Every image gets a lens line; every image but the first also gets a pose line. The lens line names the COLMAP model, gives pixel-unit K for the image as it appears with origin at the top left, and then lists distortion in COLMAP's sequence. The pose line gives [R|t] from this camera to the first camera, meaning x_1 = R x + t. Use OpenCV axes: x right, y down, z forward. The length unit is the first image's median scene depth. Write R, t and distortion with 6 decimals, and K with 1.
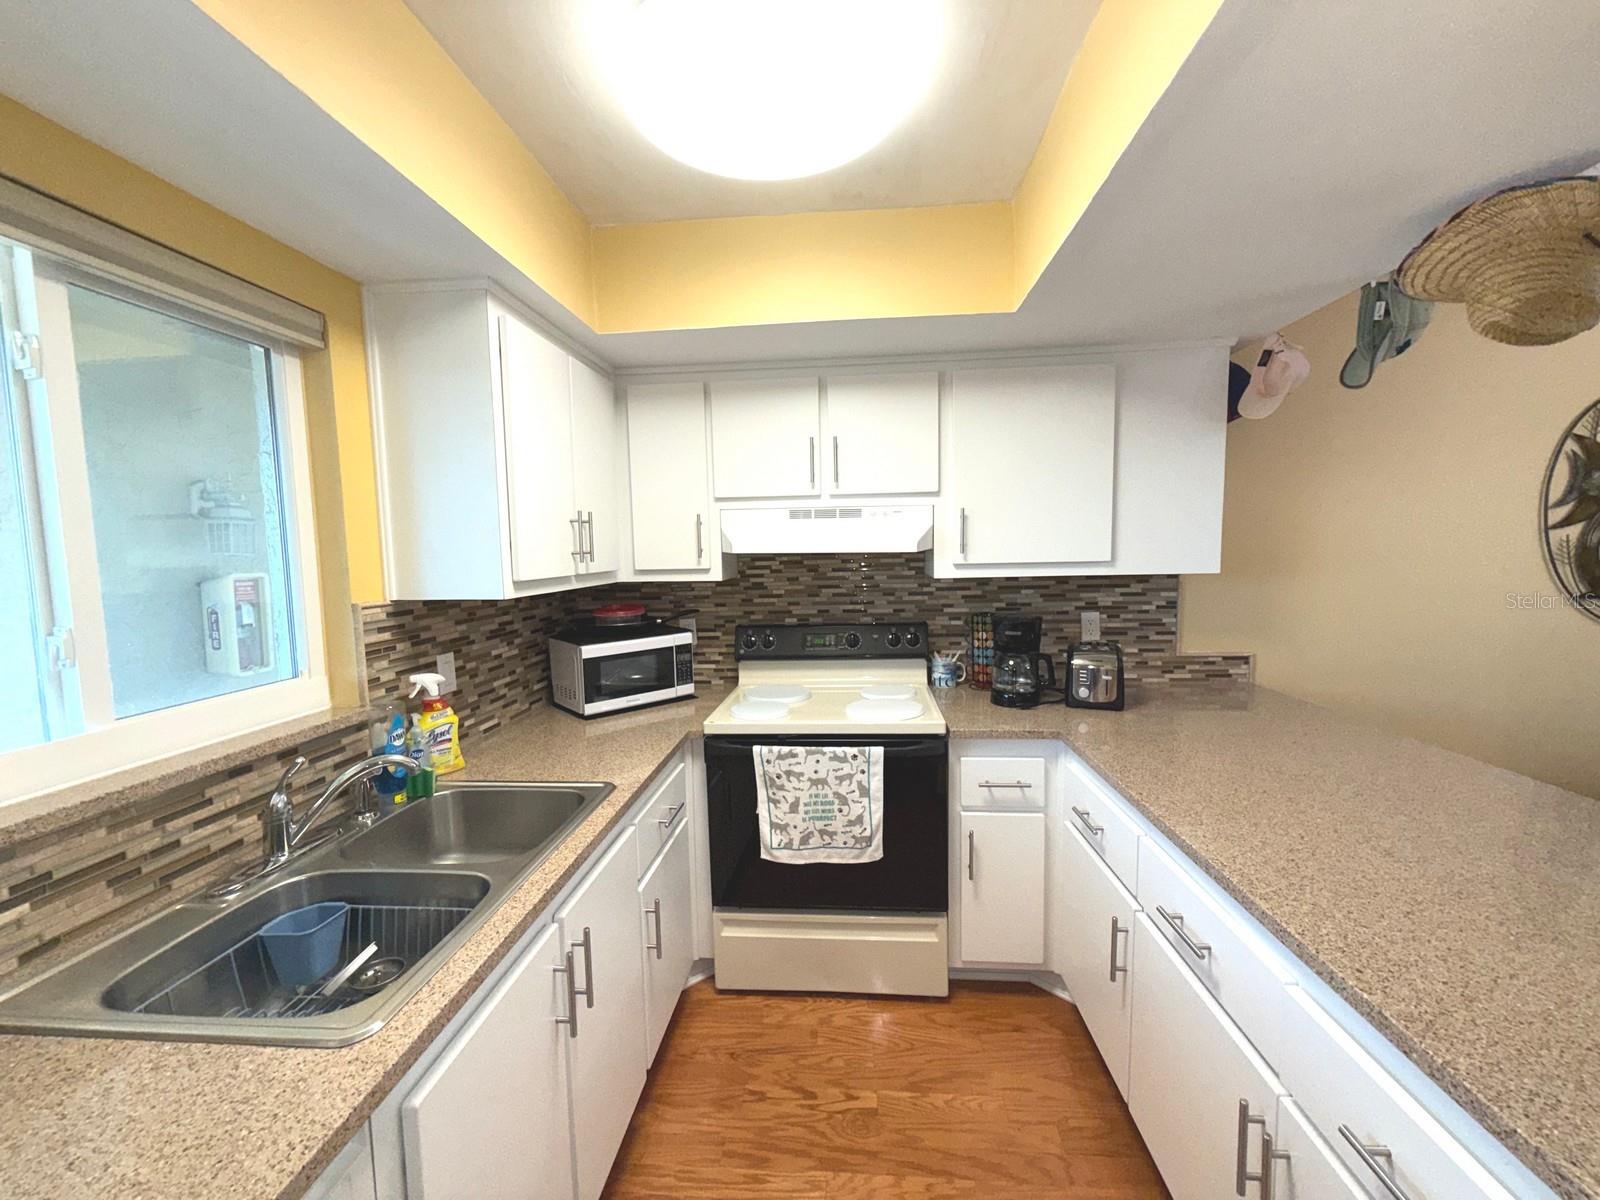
lens RADIAL K [[638.2, 0, 802.8], [0, 638.2, 601.4], [0, 0, 1]] dist [-0.000285, -0.000429]
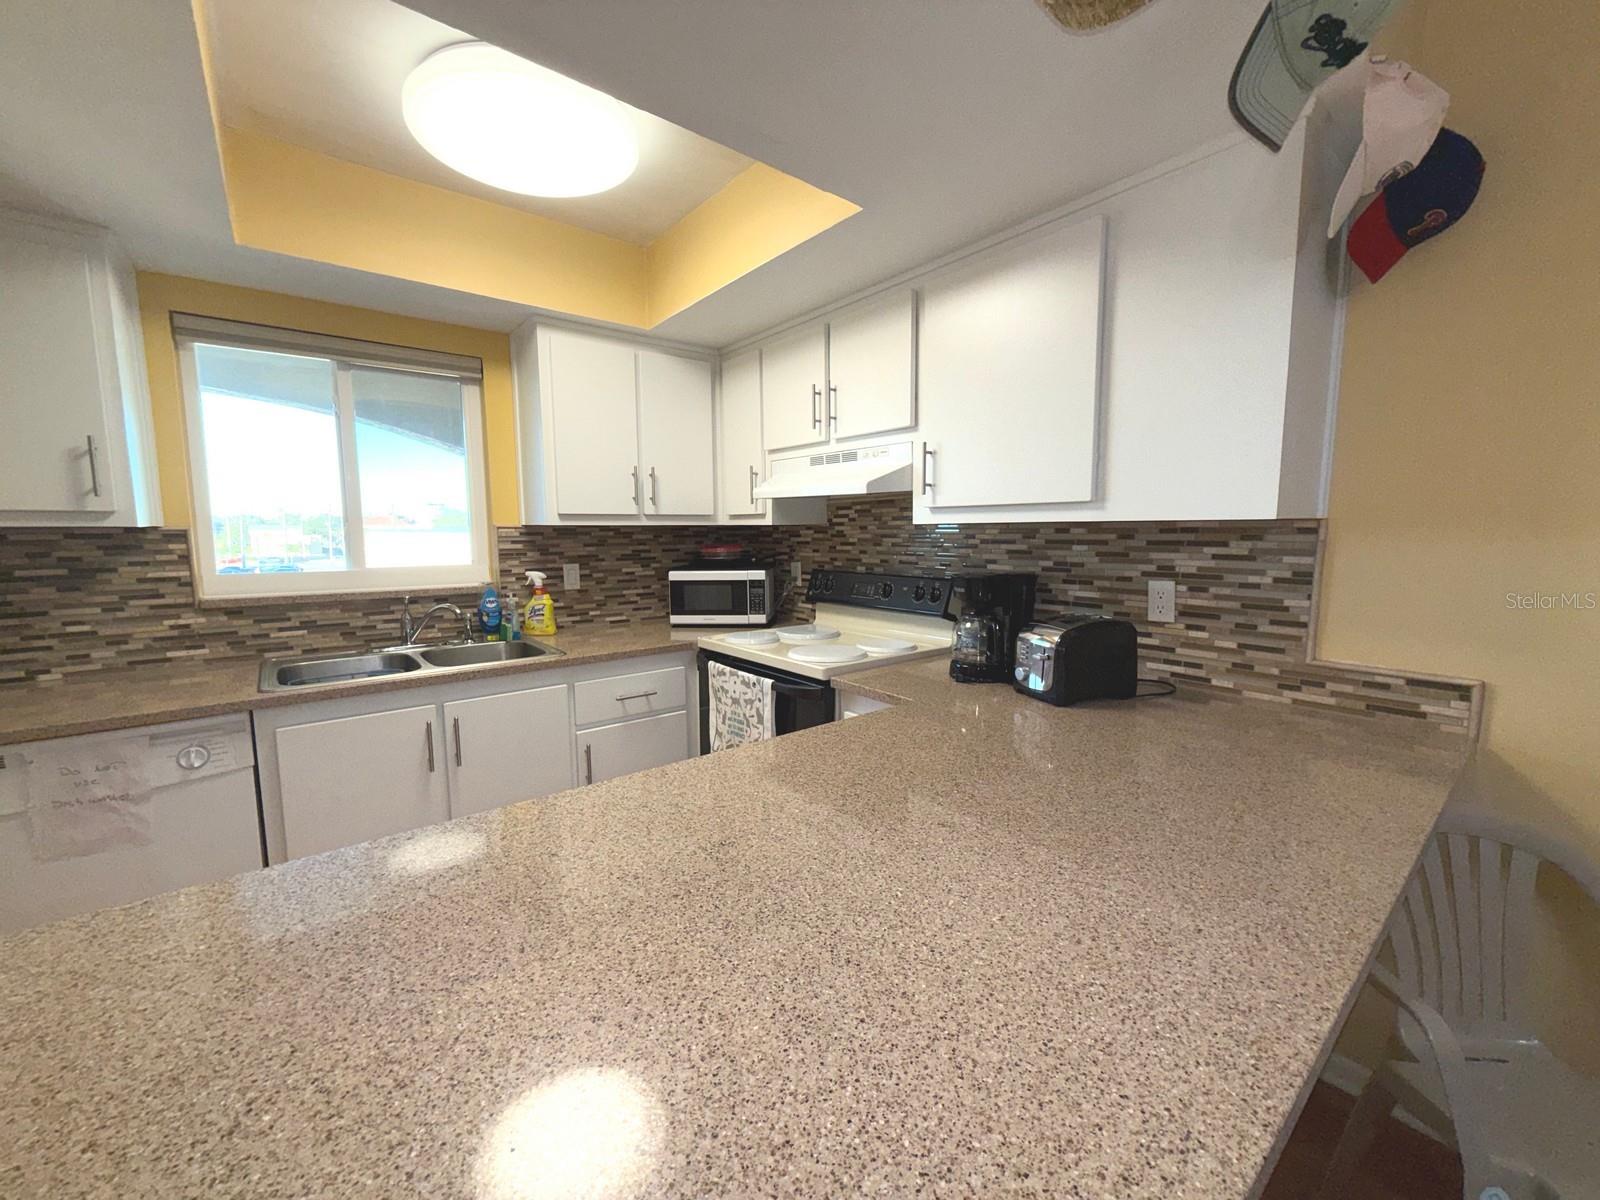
lens RADIAL K [[638.2, 0, 801.5], [0, 638.2, 600.6], [0, 0, 1]] dist [-0.000285, -0.000429]
pose [[0.690949, 0.098067, -0.716221, 0.829592], [-0.071024, 0.995171, 0.067744, 0.023596], [0.719406, 0.004061, 0.694578, 0.291039]]
